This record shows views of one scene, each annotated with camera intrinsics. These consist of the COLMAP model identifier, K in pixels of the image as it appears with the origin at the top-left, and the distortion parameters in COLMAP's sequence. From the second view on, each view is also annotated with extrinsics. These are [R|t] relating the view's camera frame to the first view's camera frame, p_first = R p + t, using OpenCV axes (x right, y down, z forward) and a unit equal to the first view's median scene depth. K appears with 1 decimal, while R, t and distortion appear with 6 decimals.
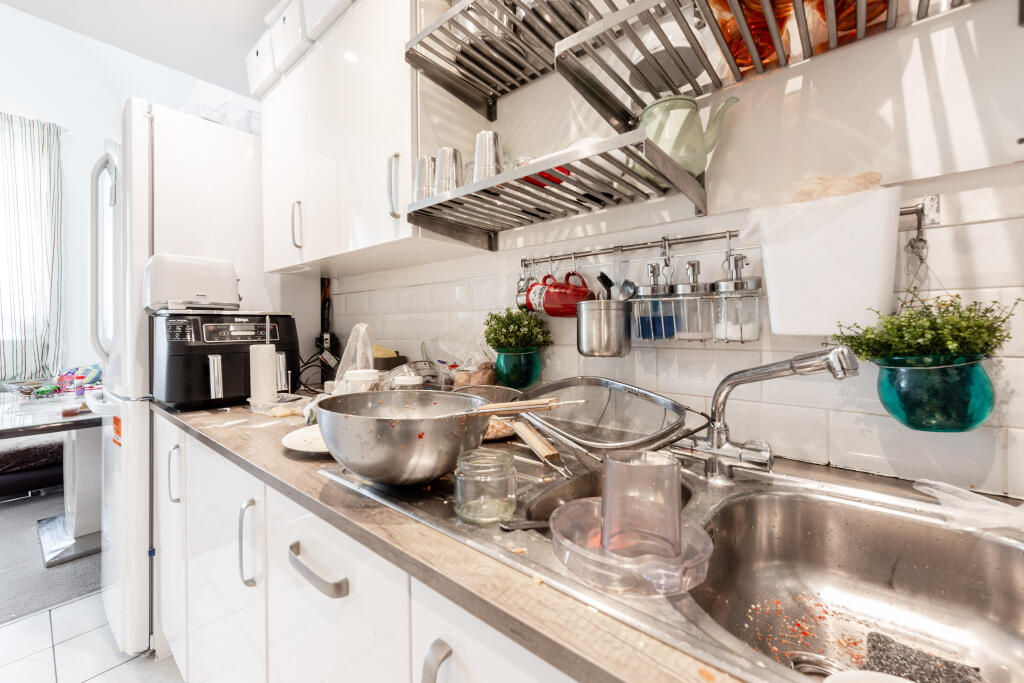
lens RADIAL K [[429.4, 0, 499.5], [0, 429.4, 324.3], [0, 0, 1]] dist [0.002769, -0.000586]
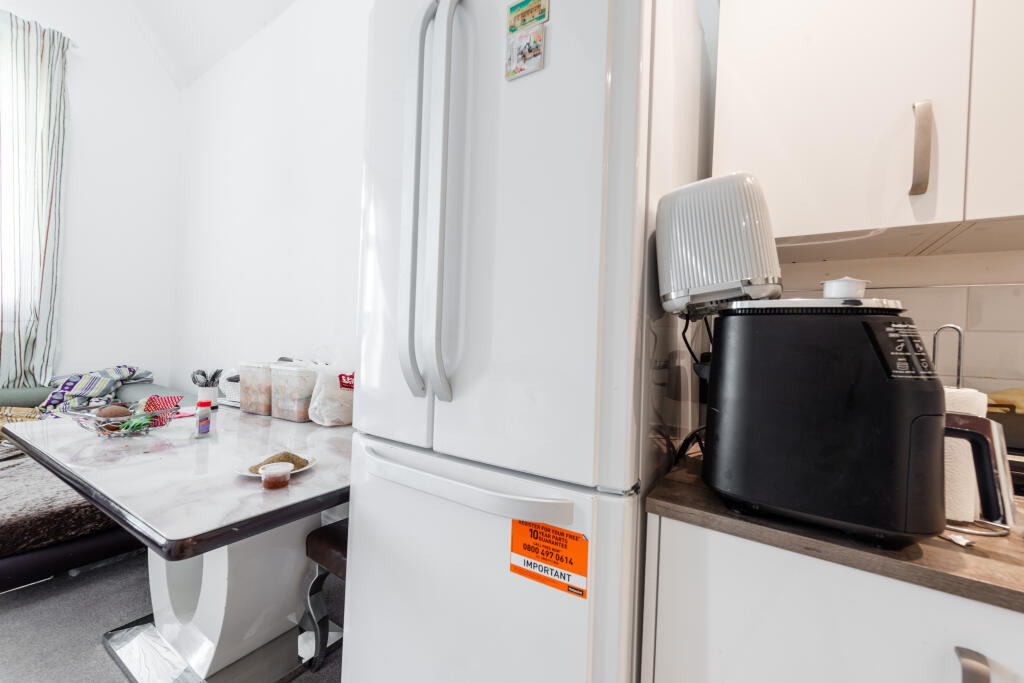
lens RADIAL K [[429.4, 0, 511.3], [0, 429.4, 341.1], [0, 0, 1]] dist [0.002769, -0.000586]
pose [[0.991324, 0.049051, 0.121947, -0.359370], [-0.049769, 0.998757, 0.002843, 0.006239], [-0.121656, -0.008888, 0.992533, 0.198087]]
